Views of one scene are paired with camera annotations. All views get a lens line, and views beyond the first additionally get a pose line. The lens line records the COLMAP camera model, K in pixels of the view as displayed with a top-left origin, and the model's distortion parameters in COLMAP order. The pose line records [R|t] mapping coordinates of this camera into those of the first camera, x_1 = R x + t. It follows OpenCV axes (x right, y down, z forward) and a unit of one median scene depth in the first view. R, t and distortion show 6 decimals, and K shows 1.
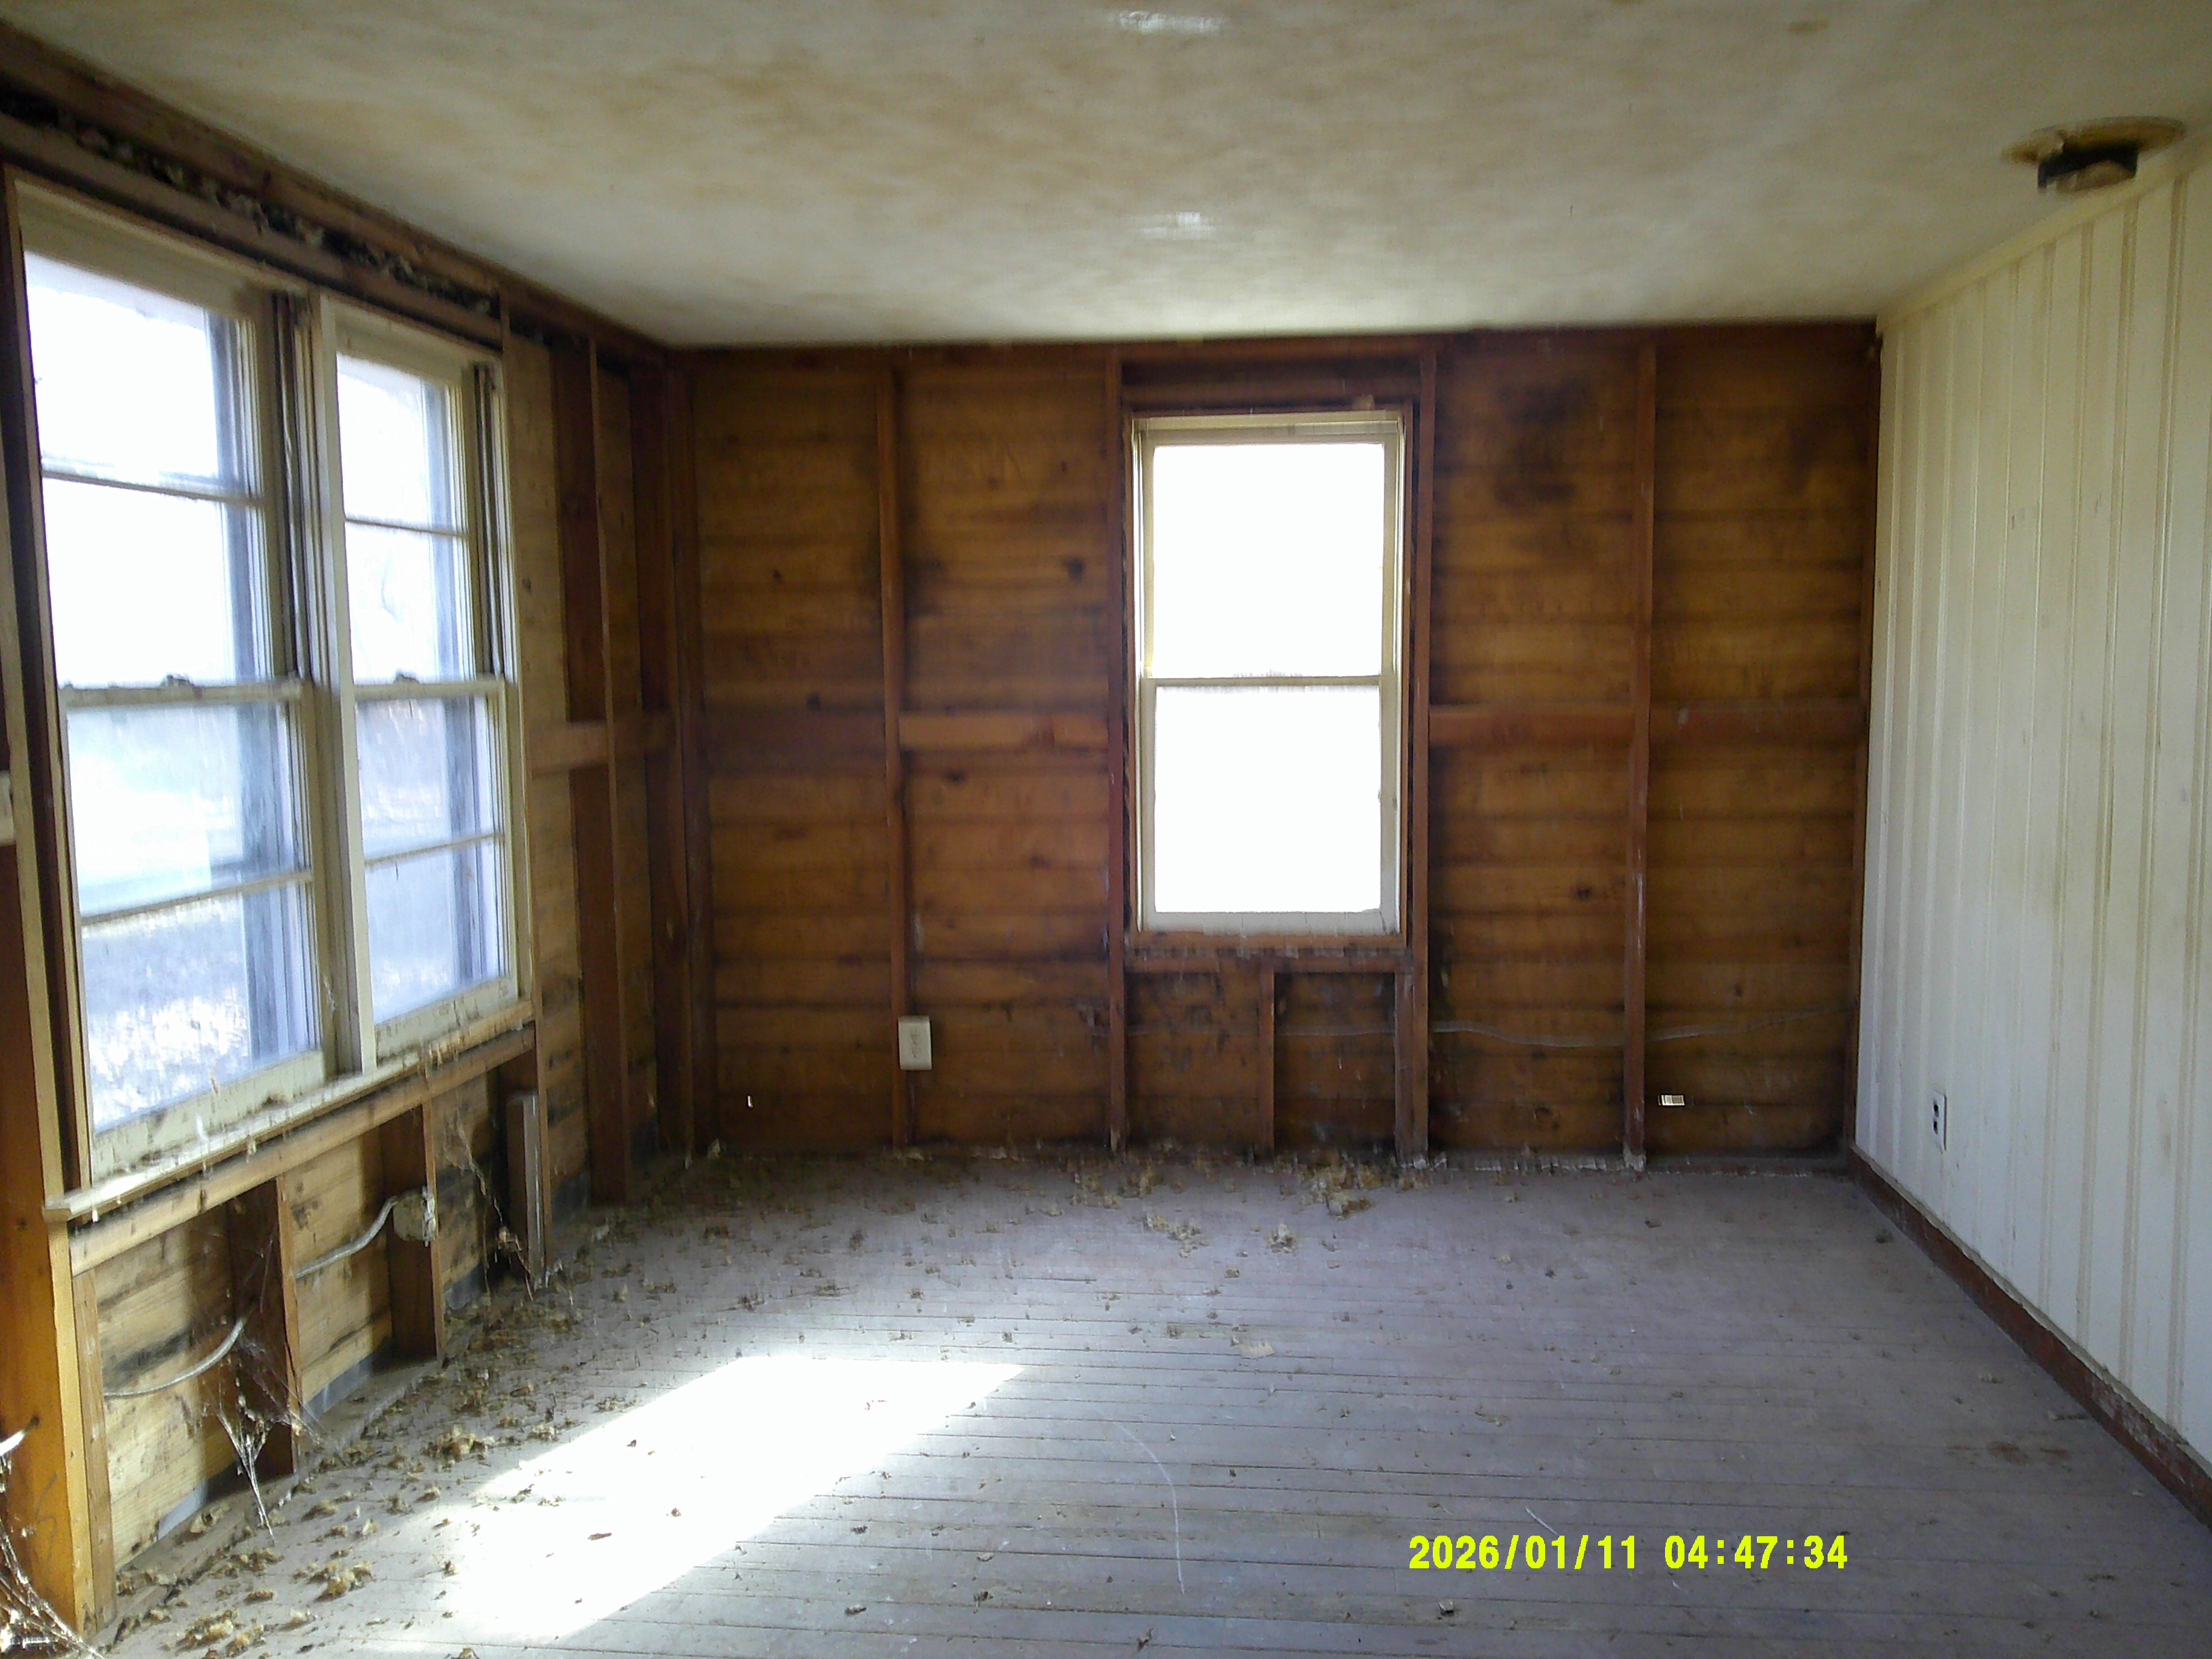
lens RADIAL K [[1783.9, 0, 1117.1], [0, 1783.9, 845.3], [0, 0, 1]] dist [0.017849, -0.065438]
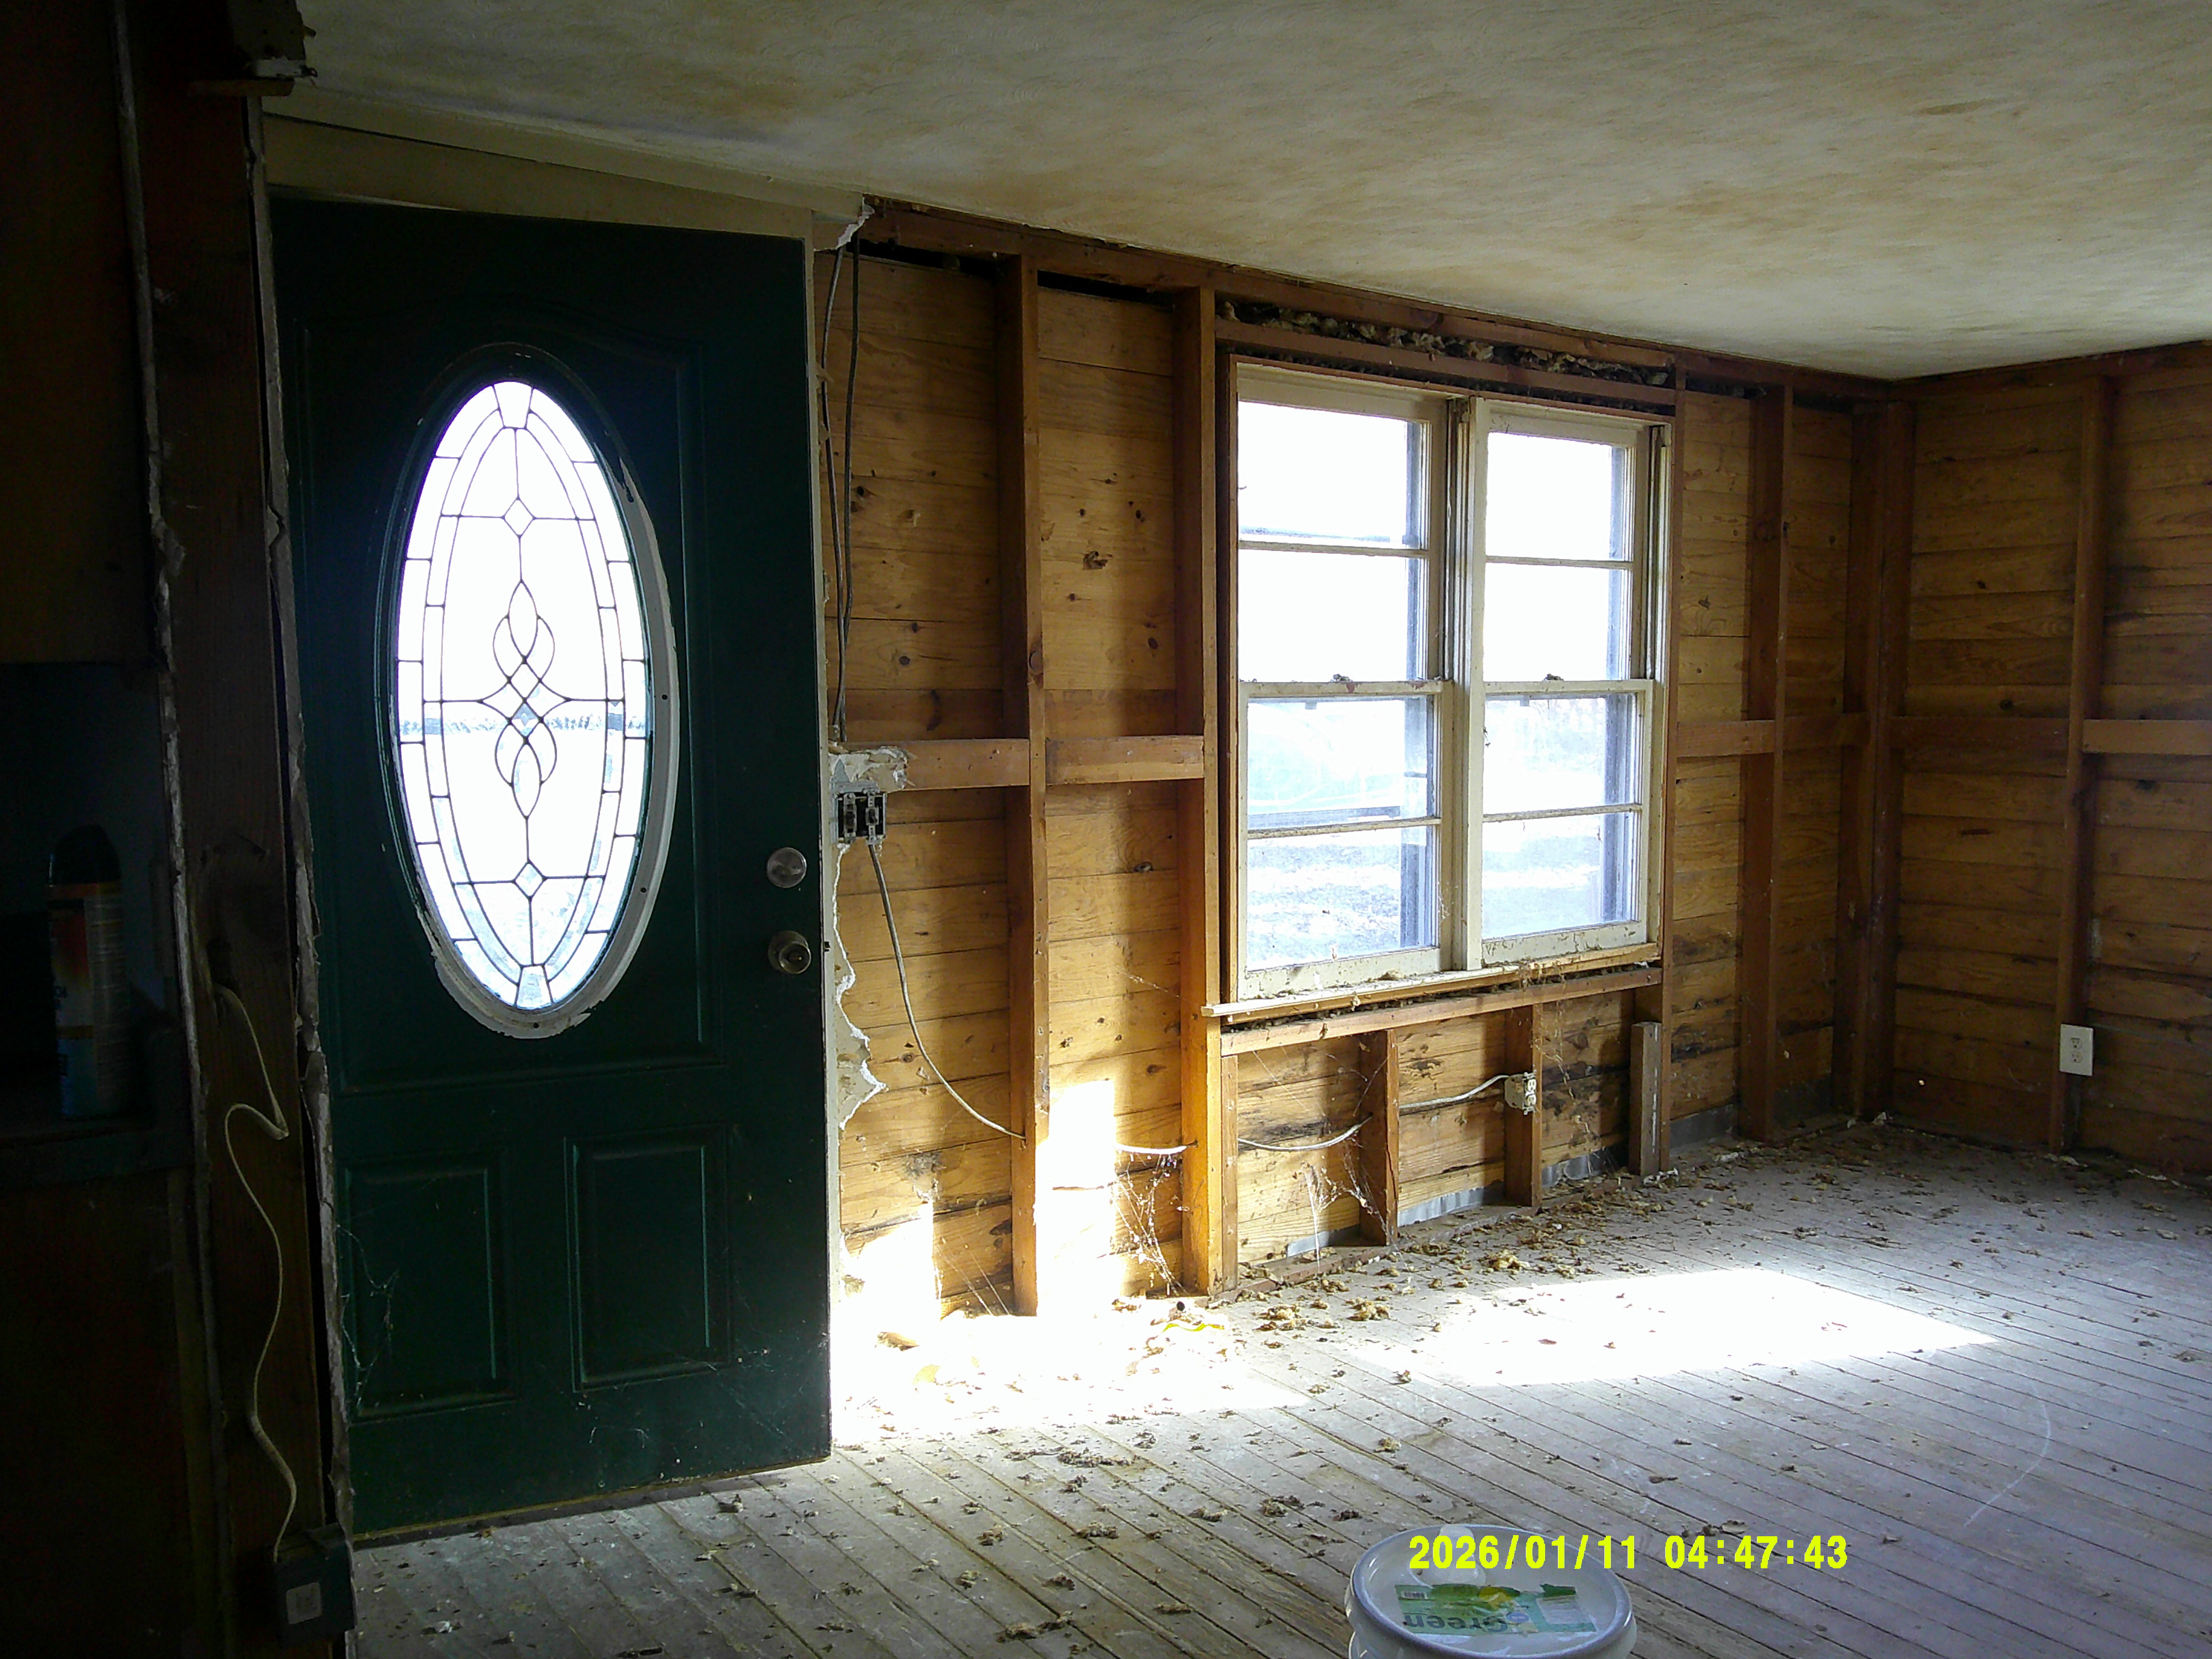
lens RADIAL K [[1804.0, 0, 1201.0], [0, 1804.0, 829.2], [0, 0, 1]] dist [0.078877, -0.127672]
pose [[0.695387, 0.068826, -0.715332, 0.277505], [-0.077080, 0.996804, 0.020977, 0.005131], [0.714489, 0.040551, 0.698470, -0.071397]]
